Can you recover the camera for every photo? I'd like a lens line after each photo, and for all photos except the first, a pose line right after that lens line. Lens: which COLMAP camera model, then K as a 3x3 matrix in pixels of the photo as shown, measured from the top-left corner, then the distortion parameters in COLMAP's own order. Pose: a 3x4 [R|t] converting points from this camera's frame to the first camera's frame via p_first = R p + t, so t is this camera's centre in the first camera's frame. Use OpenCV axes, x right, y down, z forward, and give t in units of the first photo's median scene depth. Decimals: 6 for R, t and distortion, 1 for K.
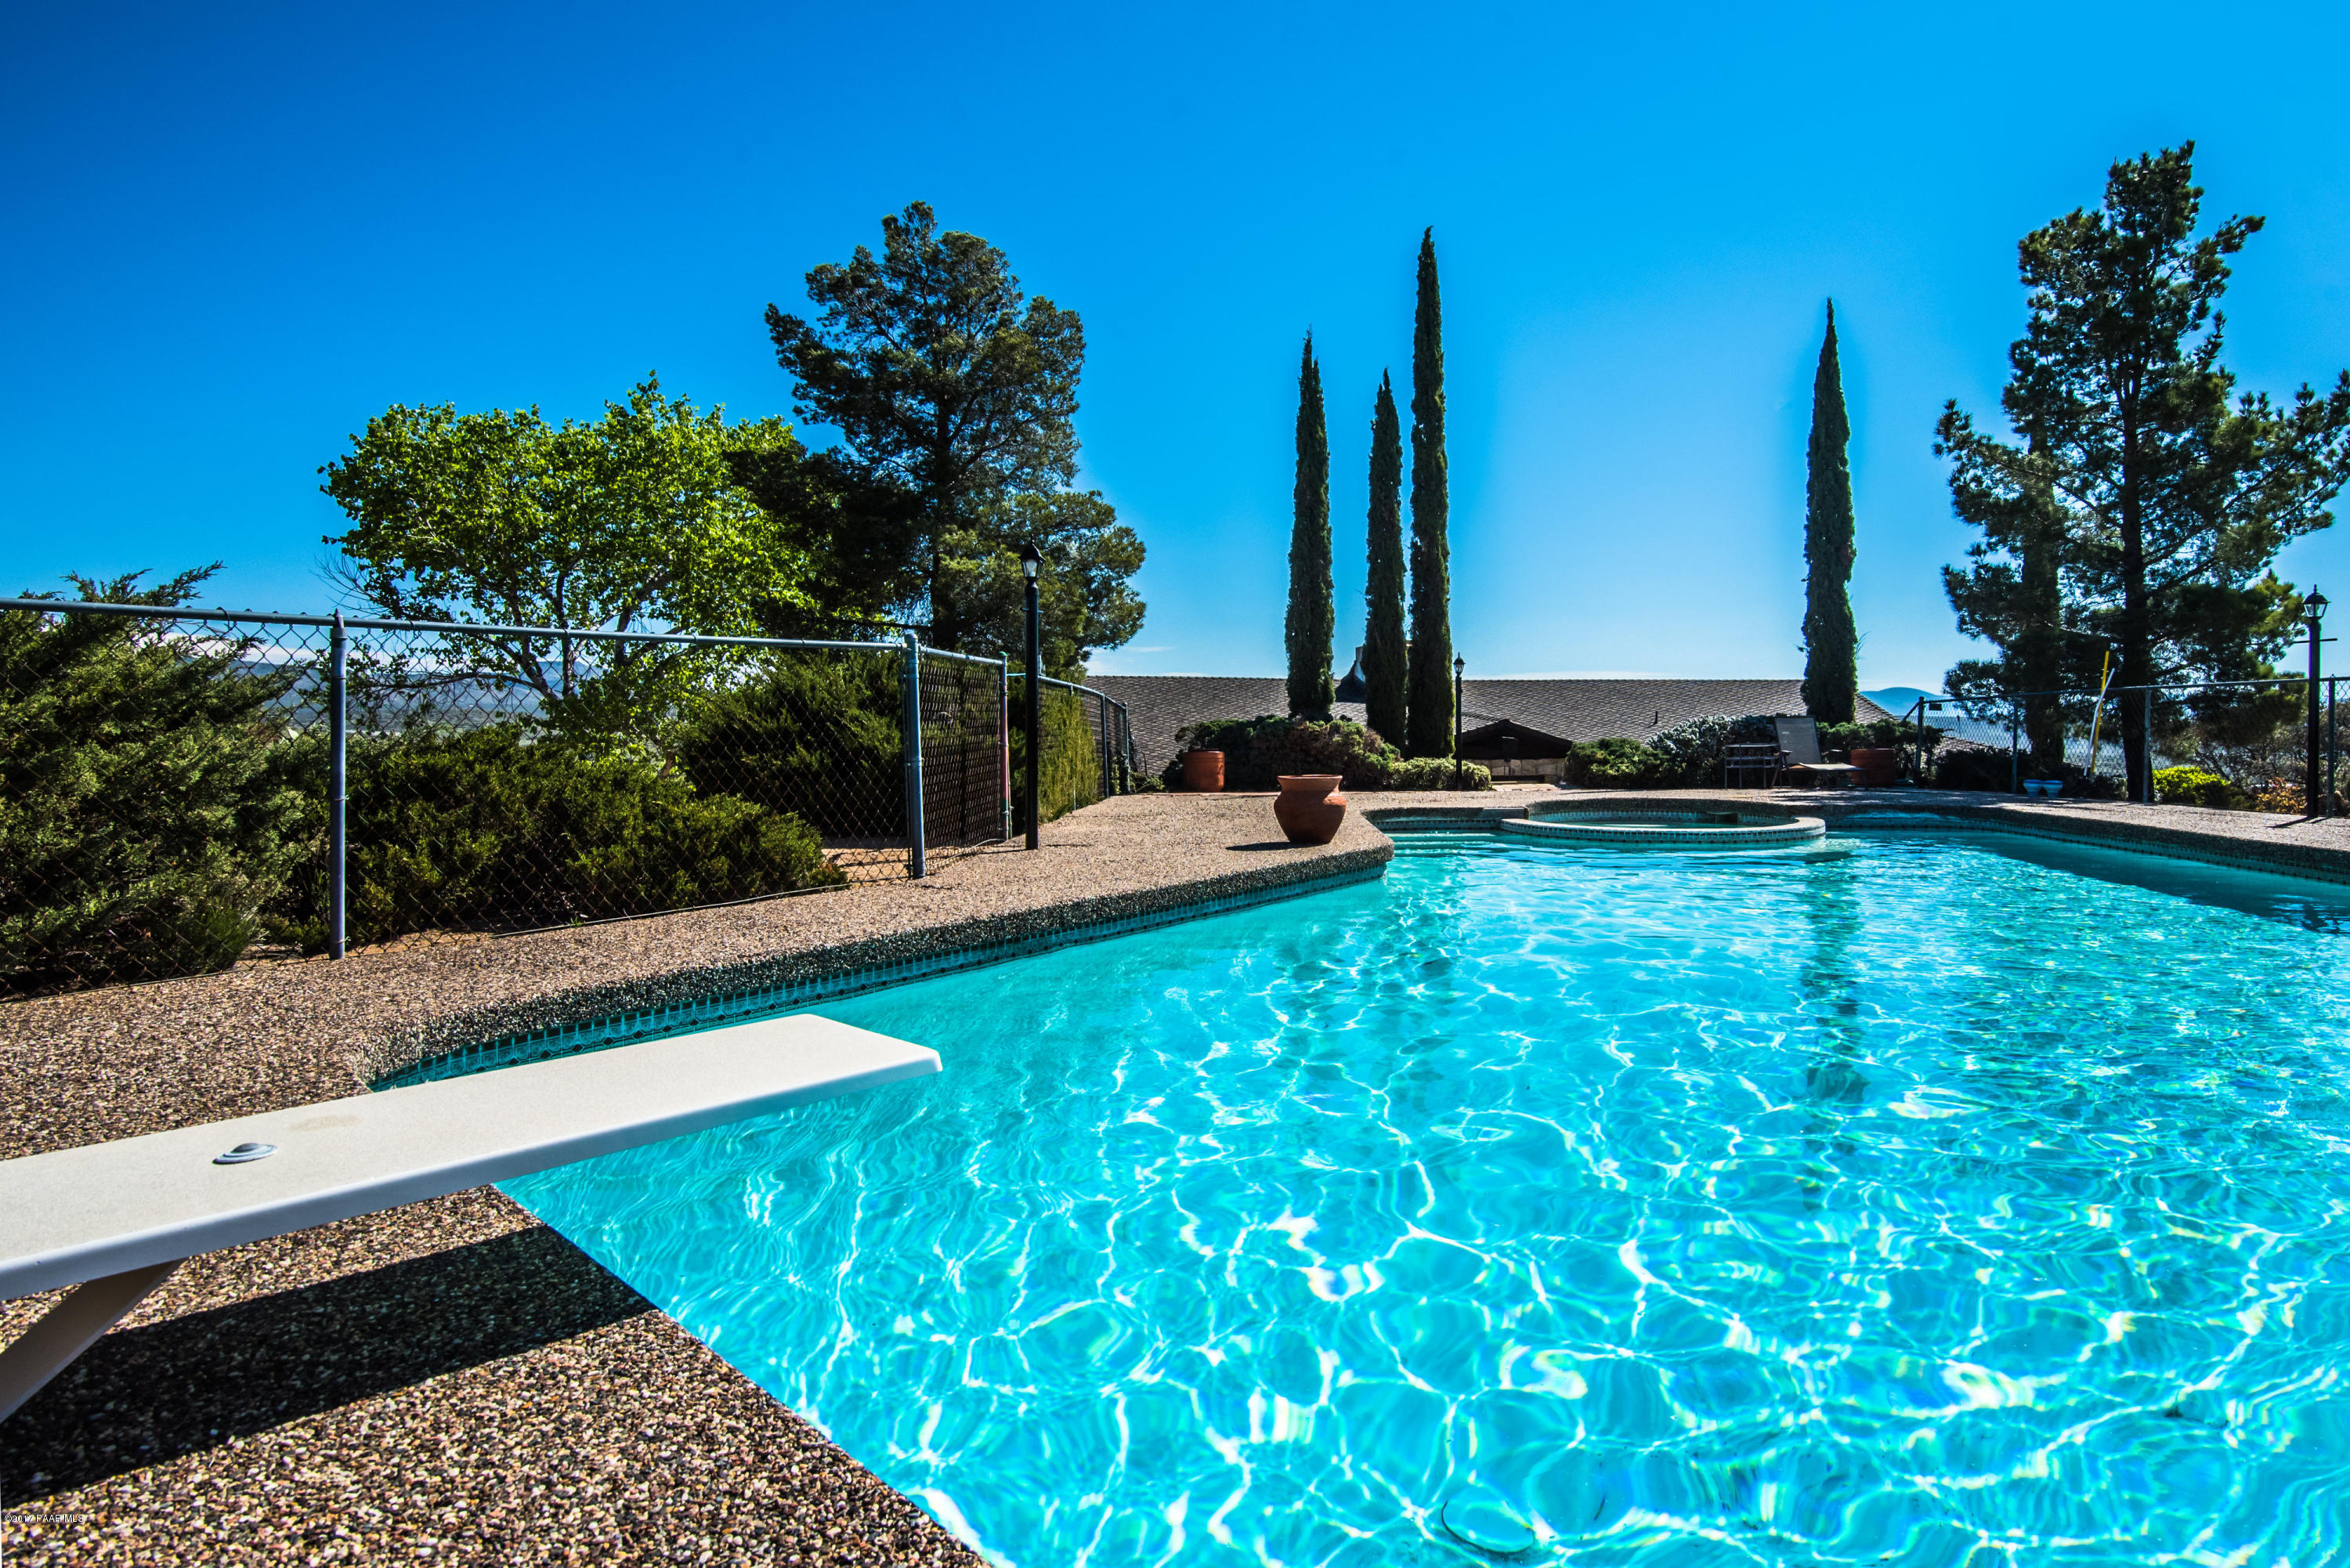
lens RADIAL K [[1156.4, 0, 1177.5], [0, 1156.4, 739.3], [0, 0, 1]] dist [-0.017802, -0.000750]
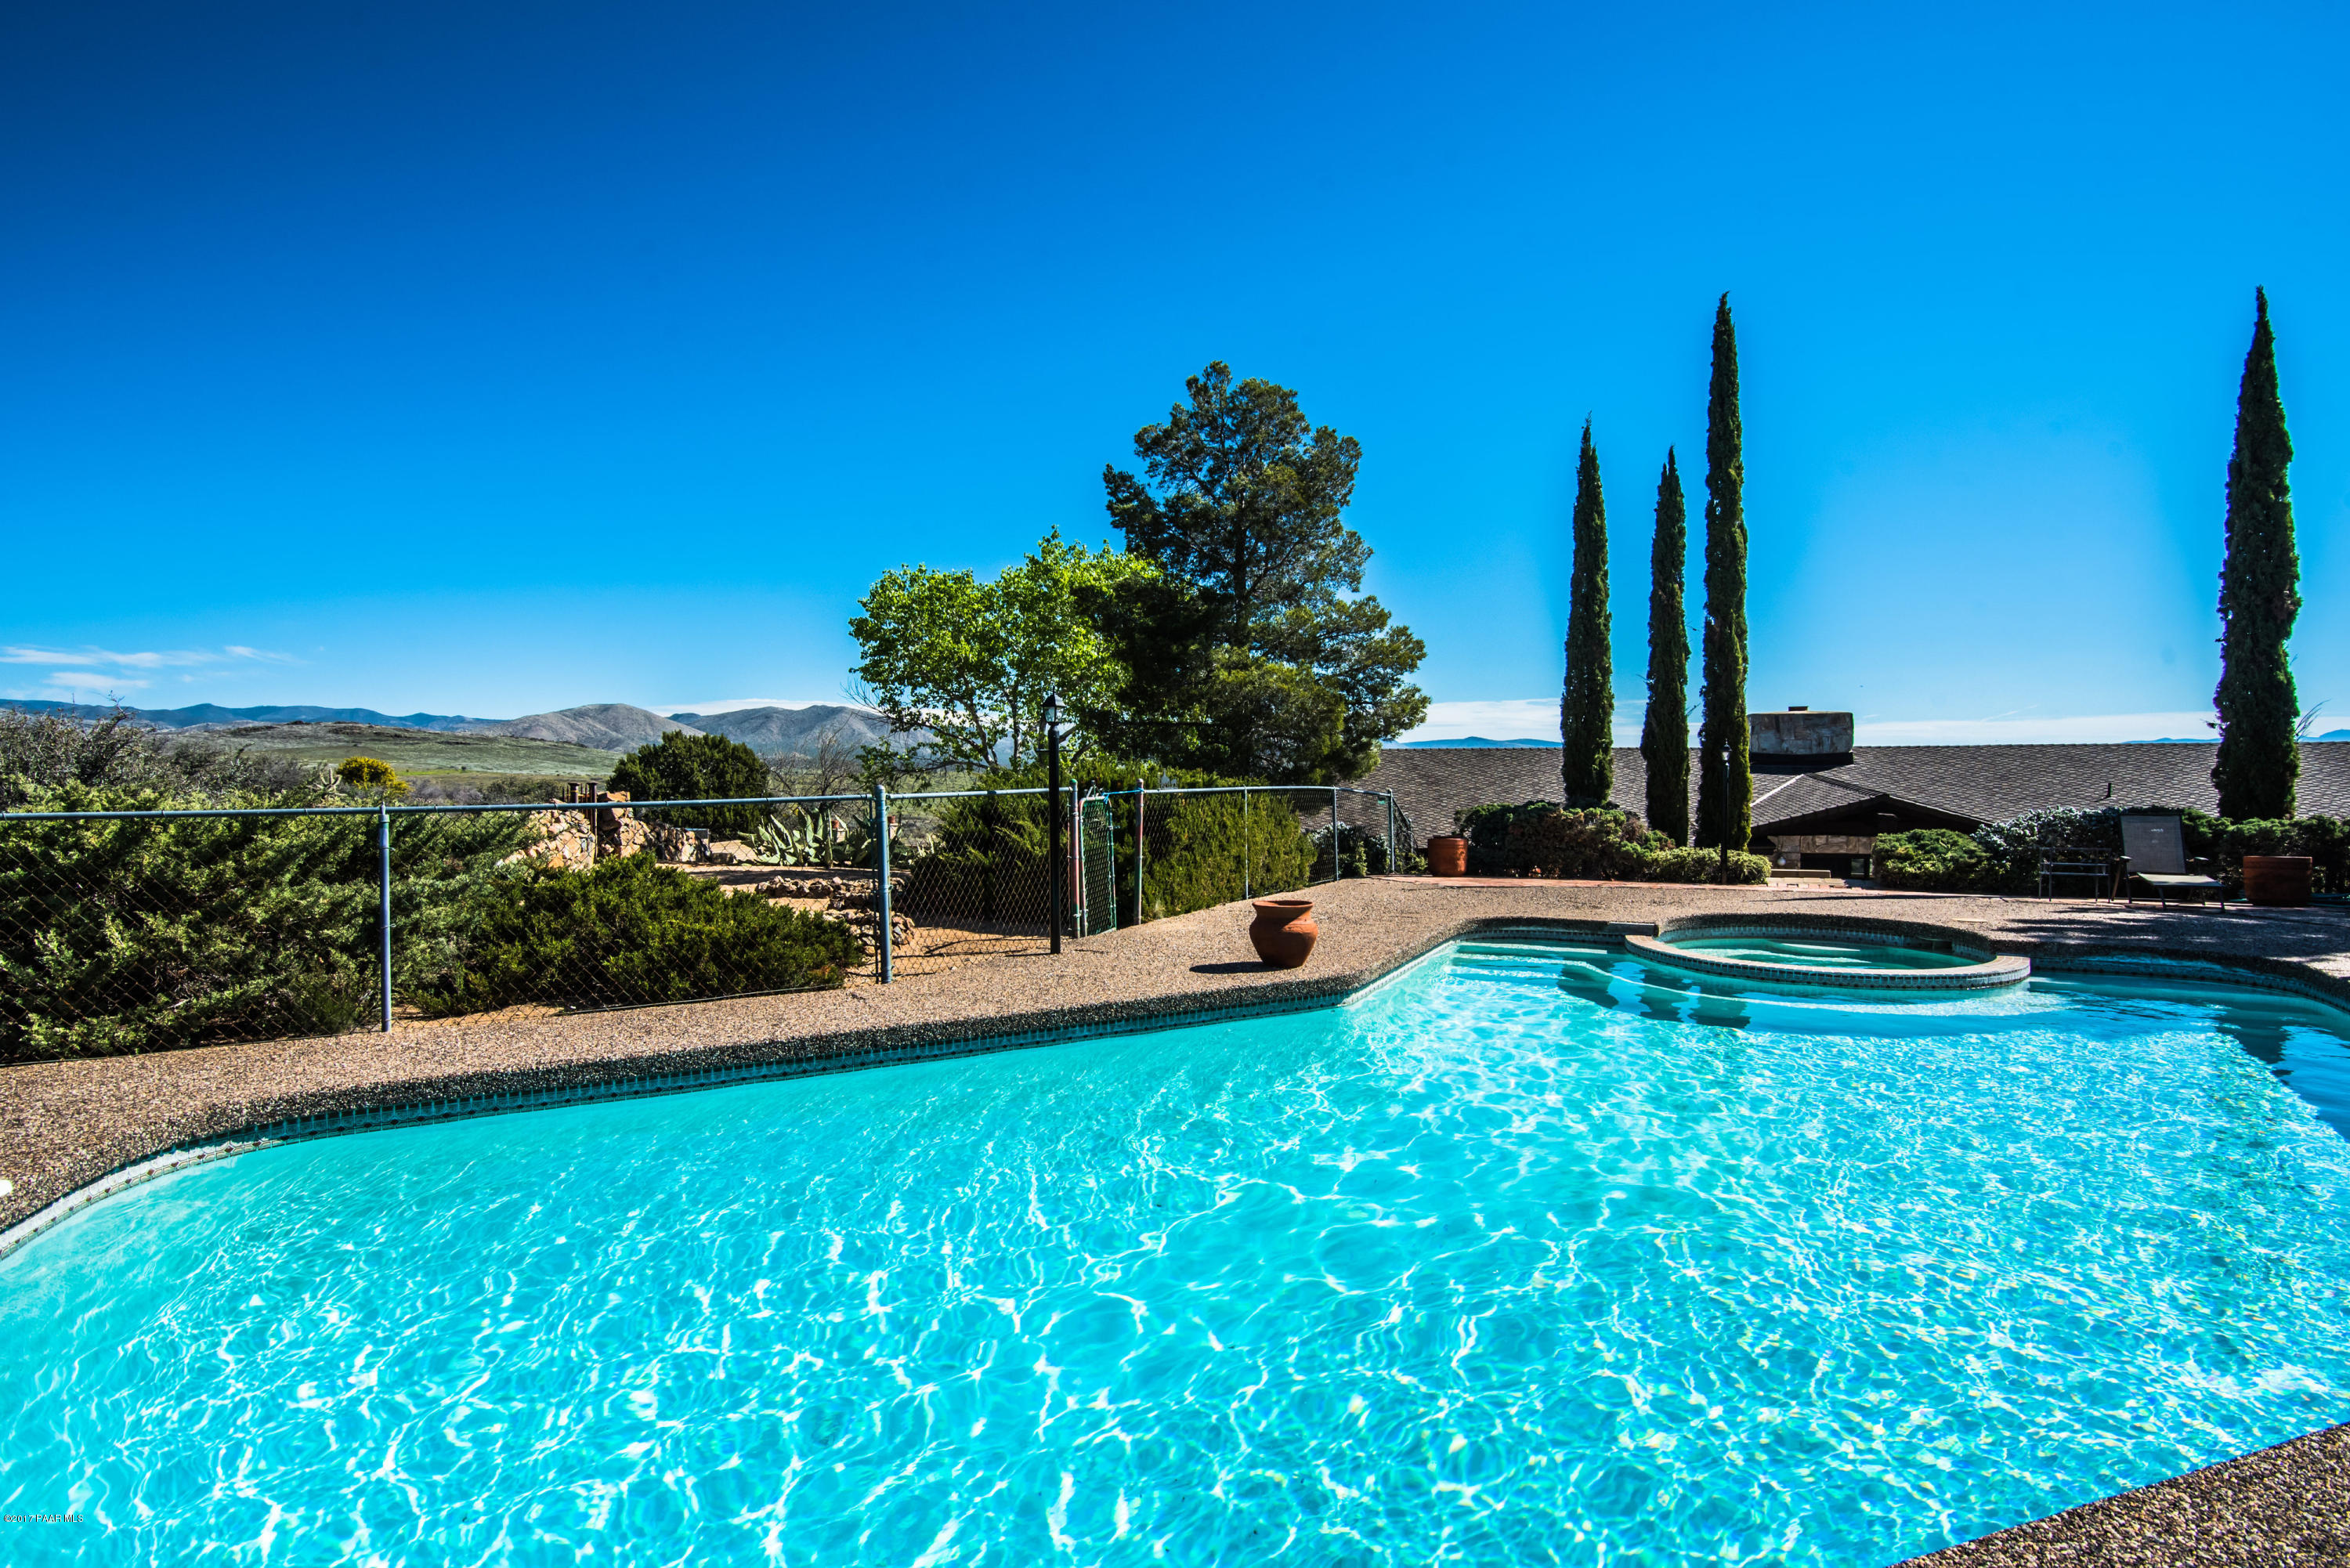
lens RADIAL K [[1007.3, 0, 1175.0], [0, 1007.3, 807.6], [0, 0, 1]] dist [-0.015198, -0.000102]
pose [[0.909431, 0.007914, -0.415778, 0.162433], [-0.002479, 0.999904, 0.013610, -0.026943], [0.415846, -0.011347, 0.909364, 0.048575]]
